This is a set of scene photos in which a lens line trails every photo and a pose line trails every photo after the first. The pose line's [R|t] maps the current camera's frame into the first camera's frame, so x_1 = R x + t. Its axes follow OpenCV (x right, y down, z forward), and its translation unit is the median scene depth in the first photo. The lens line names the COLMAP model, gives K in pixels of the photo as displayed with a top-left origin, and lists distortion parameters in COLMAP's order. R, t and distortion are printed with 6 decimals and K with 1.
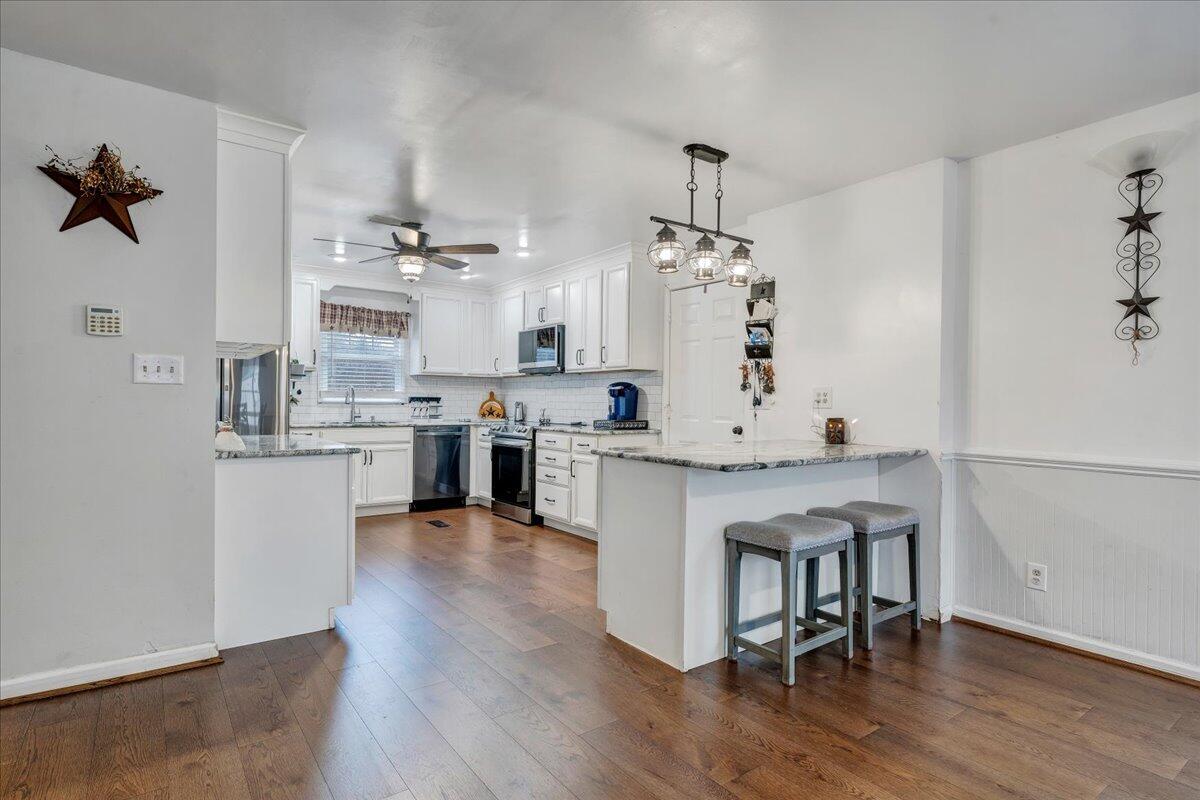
lens RADIAL K [[618.1, 0, 600.0], [0, 618.1, 400.0], [0, 0, 1]] dist [0.001049, 0.000247]
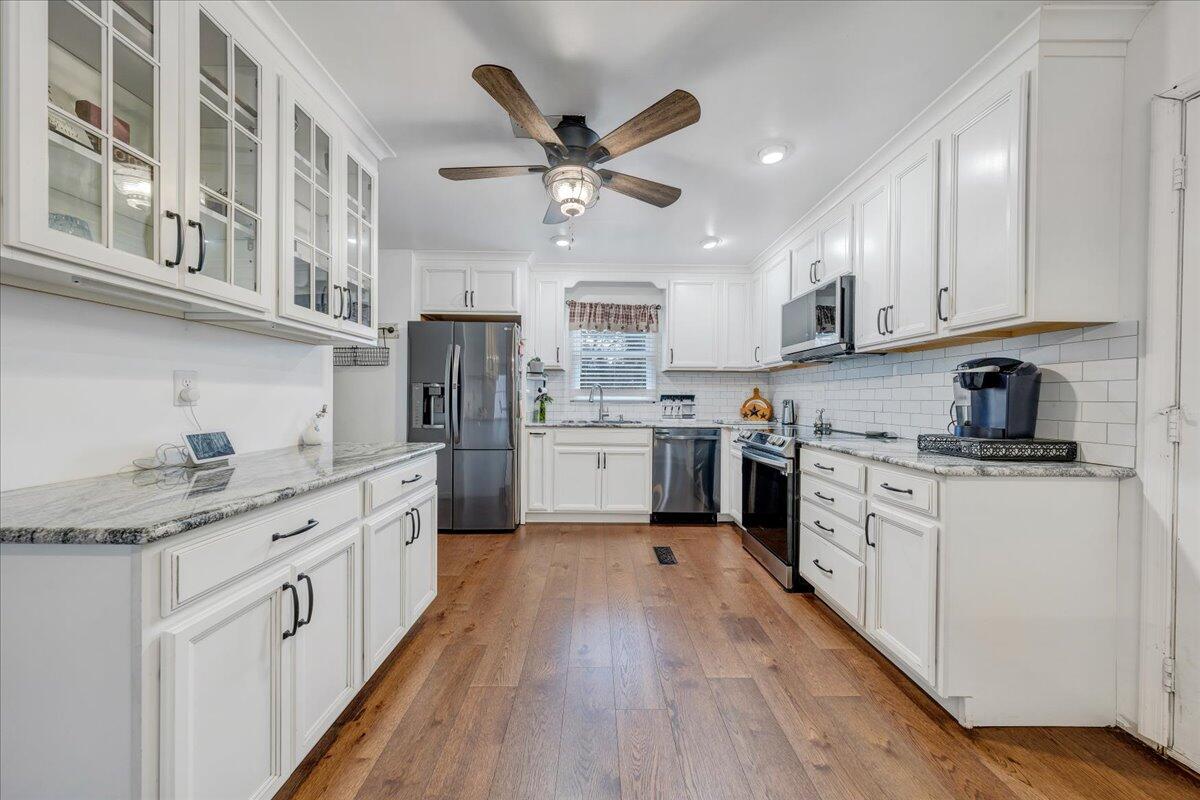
lens RADIAL K [[409.9, 0, 597.7], [0, 409.9, 401.2], [0, 0, 1]] dist [0.004016, -0.000105]
pose [[0.809746, -0.000112, -0.586781, -0.021893], [0.003038, 0.999987, 0.004002, 0.002017], [0.586773, -0.005024, 0.809736, 0.477692]]
